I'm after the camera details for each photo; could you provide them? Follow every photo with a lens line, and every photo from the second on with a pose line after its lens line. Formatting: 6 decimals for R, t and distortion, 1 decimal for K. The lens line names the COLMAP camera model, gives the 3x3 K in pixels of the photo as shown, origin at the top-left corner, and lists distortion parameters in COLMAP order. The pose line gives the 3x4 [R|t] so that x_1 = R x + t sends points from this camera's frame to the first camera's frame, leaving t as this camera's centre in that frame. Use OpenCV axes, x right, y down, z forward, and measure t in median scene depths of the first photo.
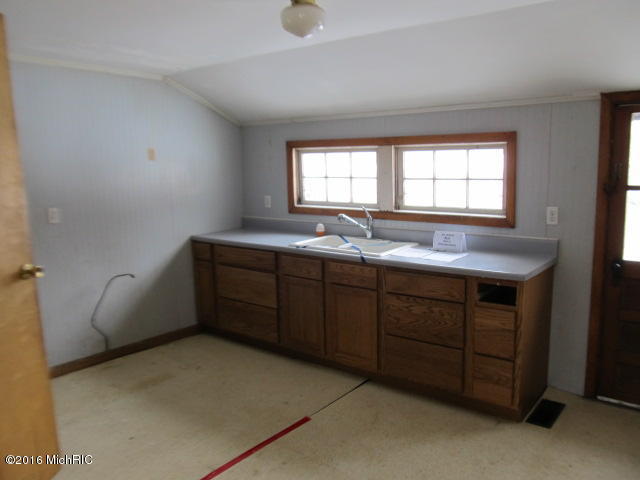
lens RADIAL K [[522.3, 0, 320.0], [0, 522.3, 240.0], [0, 0, 1]] dist [-0.072685, 0.026742]
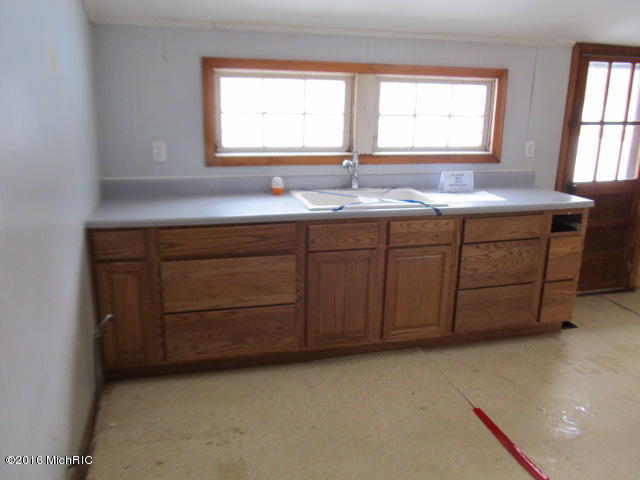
lens RADIAL K [[574.1, 0, 320.0], [0, 574.1, 240.0], [0, 0, 1]] dist [-0.049070, 0.006505]
pose [[0.576812, -0.176985, 0.797474, -0.766650], [0.091143, 0.984095, 0.152478, -0.076183], [-0.811776, -0.015267, 0.583769, 0.594317]]
